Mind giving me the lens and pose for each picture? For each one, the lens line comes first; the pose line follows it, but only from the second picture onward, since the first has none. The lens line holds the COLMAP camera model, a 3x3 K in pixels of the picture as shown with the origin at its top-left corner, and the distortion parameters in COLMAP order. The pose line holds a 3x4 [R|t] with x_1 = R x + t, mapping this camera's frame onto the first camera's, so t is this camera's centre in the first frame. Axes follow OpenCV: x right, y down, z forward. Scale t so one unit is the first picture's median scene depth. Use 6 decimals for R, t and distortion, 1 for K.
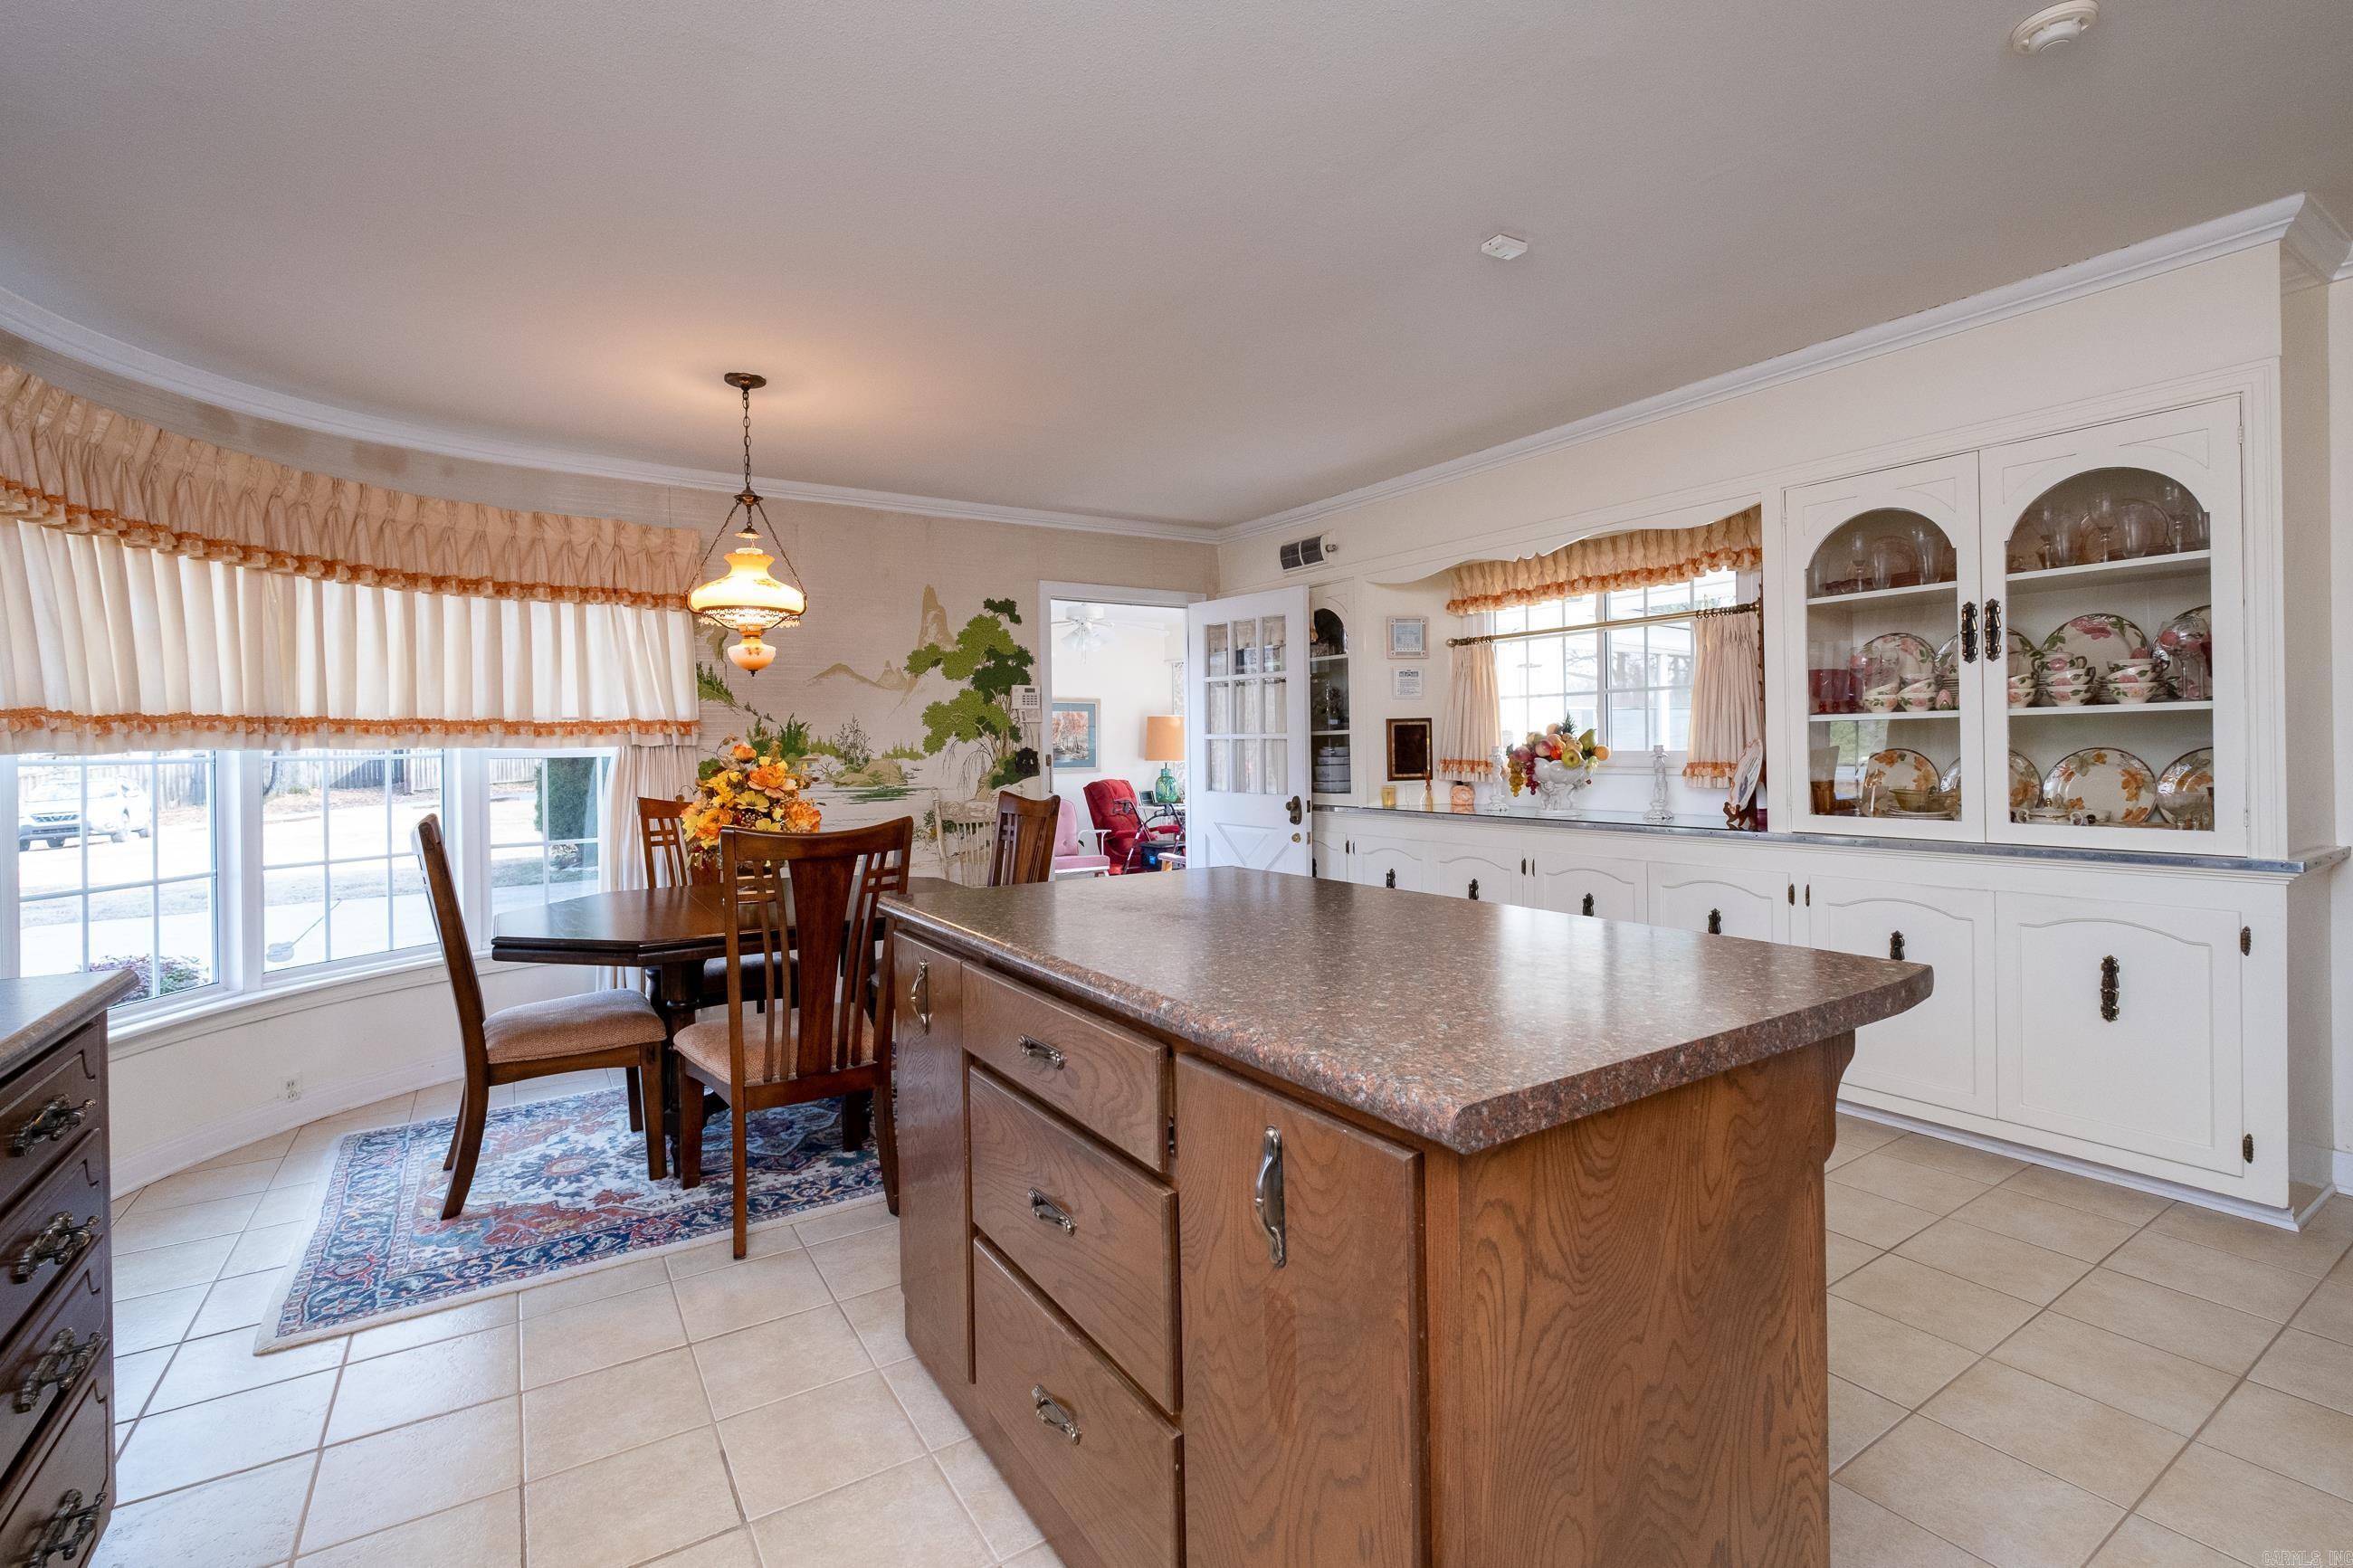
lens RADIAL K [[1062.9, 0, 1186.4], [0, 1062.9, 751.0], [0, 0, 1]] dist [-0.002959, 0.000112]
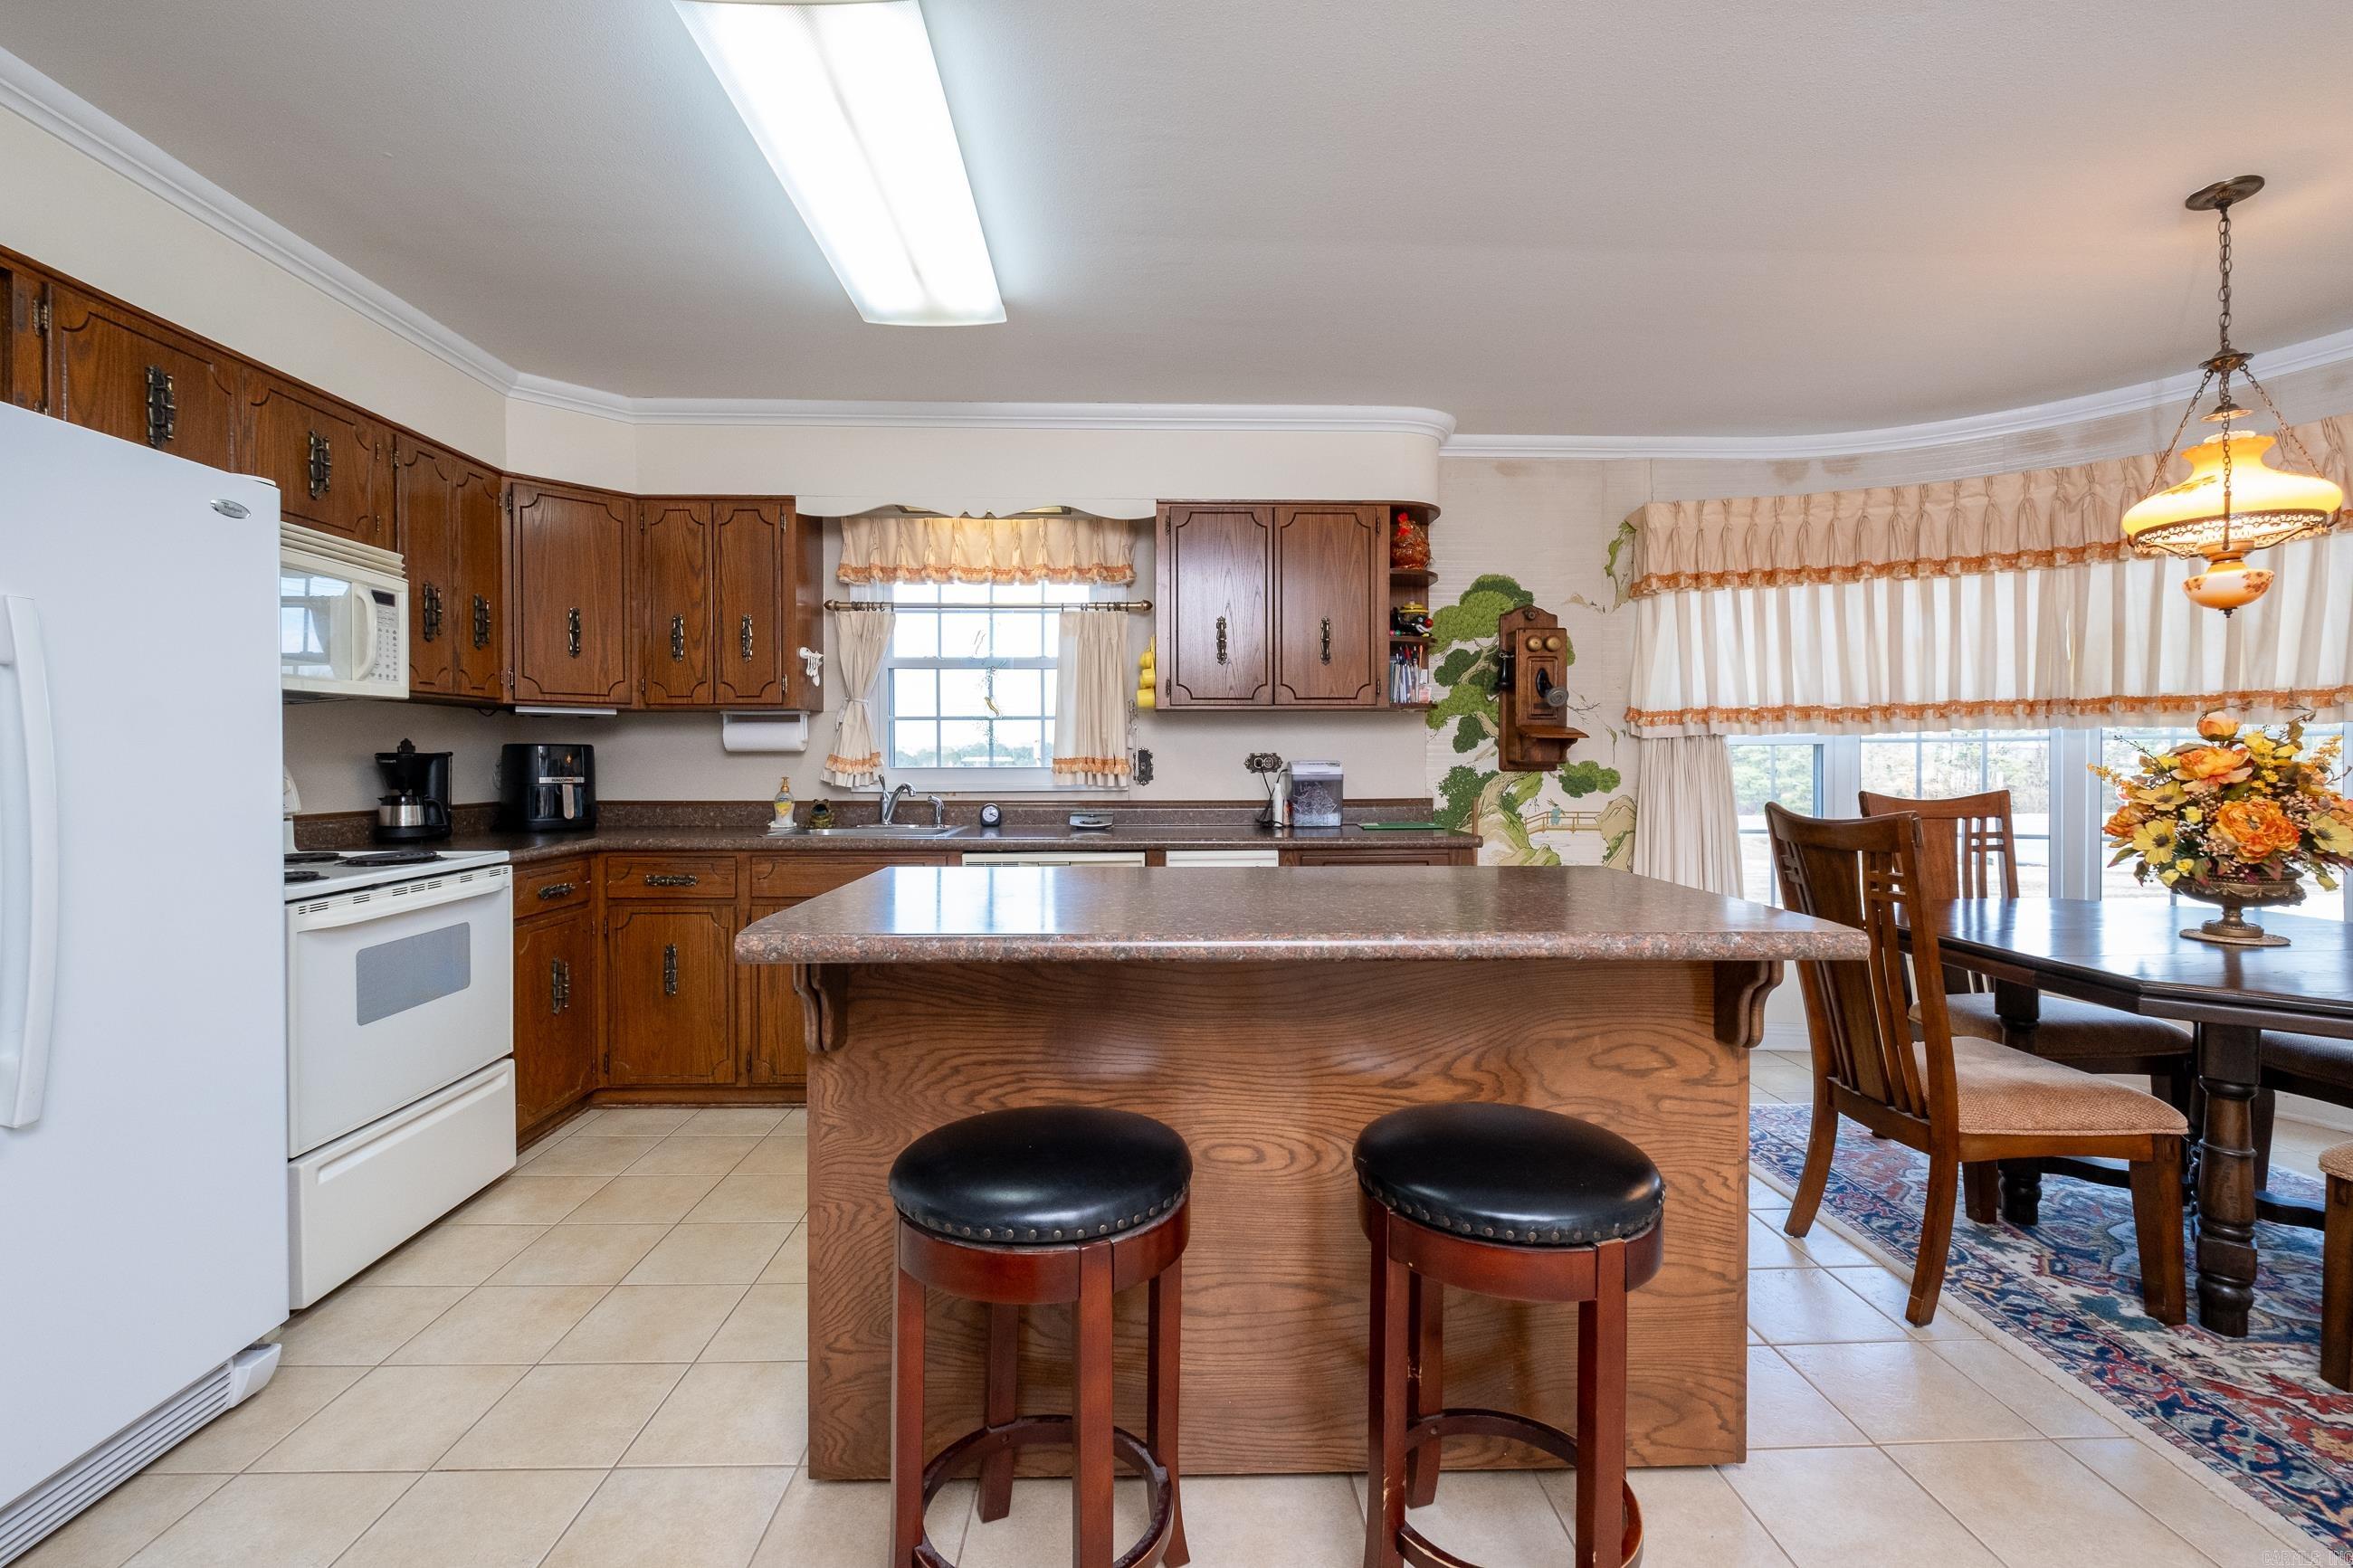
lens RADIAL K [[1037.7, 0, 1182.8], [0, 1037.7, 771.8], [0, 0, 1]] dist [-0.002496, -0.000262]
pose [[-0.526474, 0.027230, -0.849755, 0.458782], [0.006309, 0.999585, 0.028122, 0.006424], [0.850168, 0.009445, -0.526427, 0.670195]]
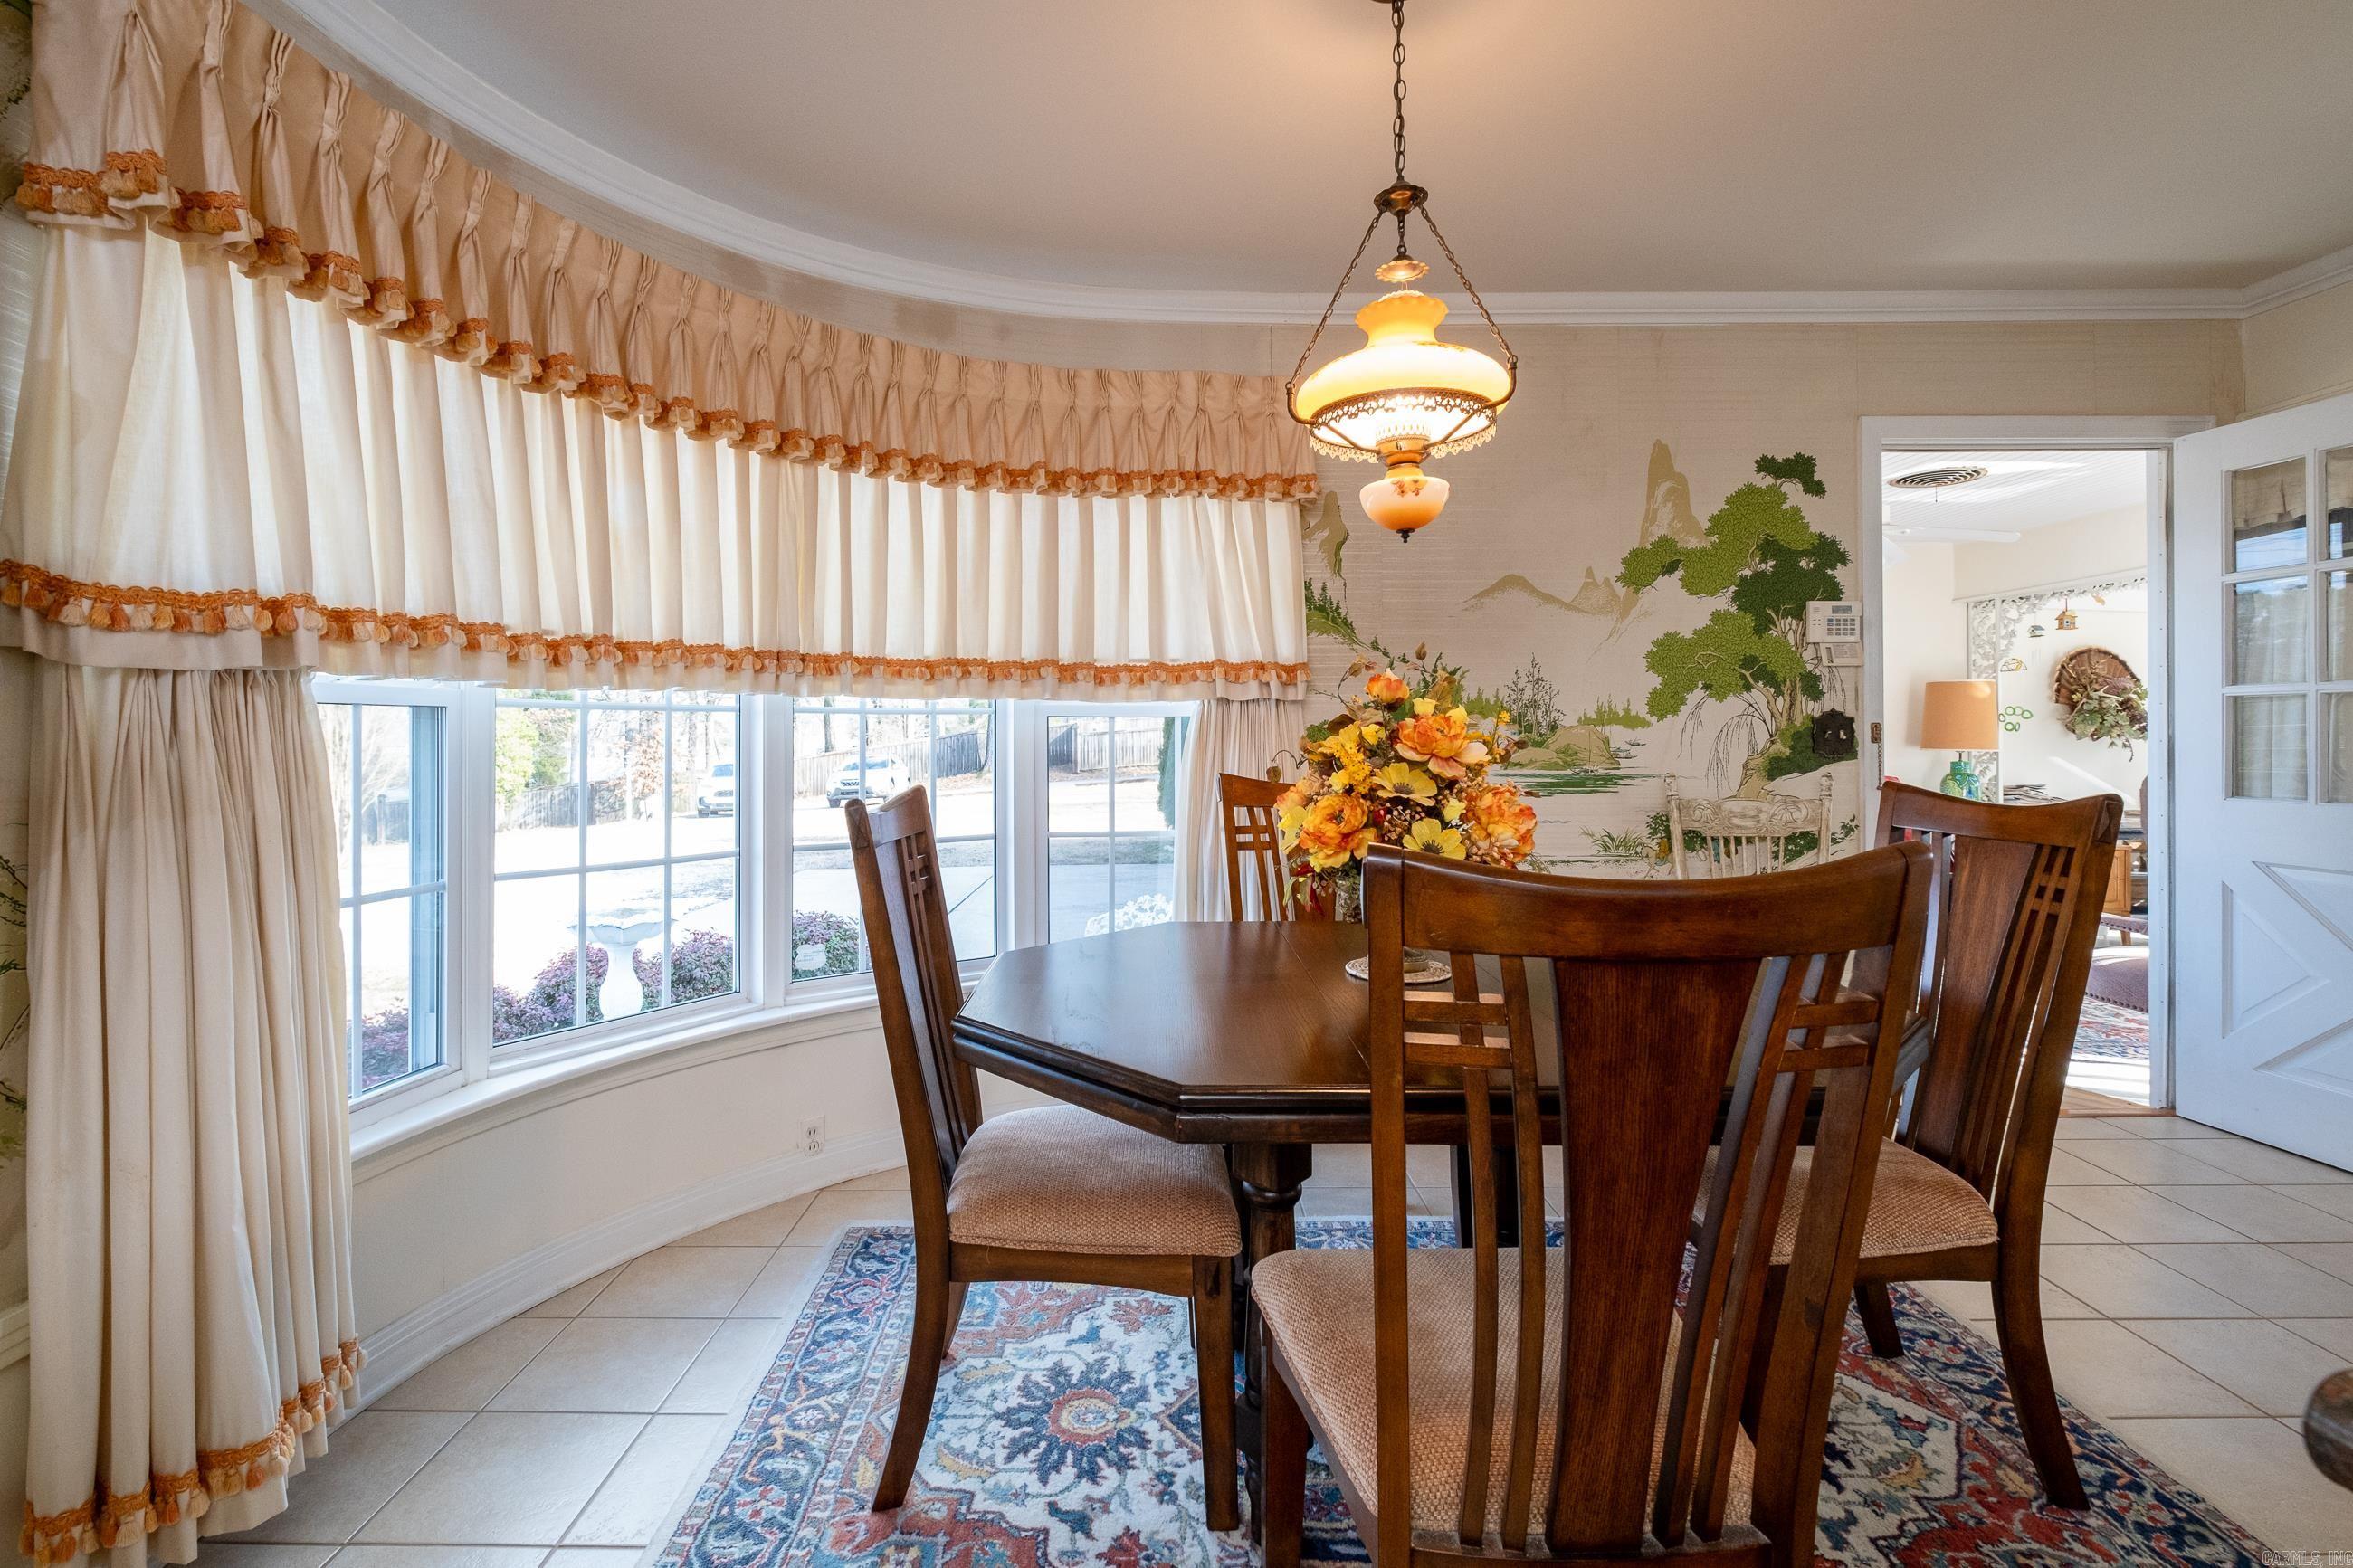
lens RADIAL K [[1078.9, 0, 1125.8], [0, 1078.9, 737.7], [0, 0, 1]] dist [-0.000949, -0.000104]
pose [[0.827926, 0.008855, -0.560767, -0.194264], [-0.011442, 0.999934, -0.001105, 0.023301], [0.560720, 0.007331, 0.827973, 0.422015]]
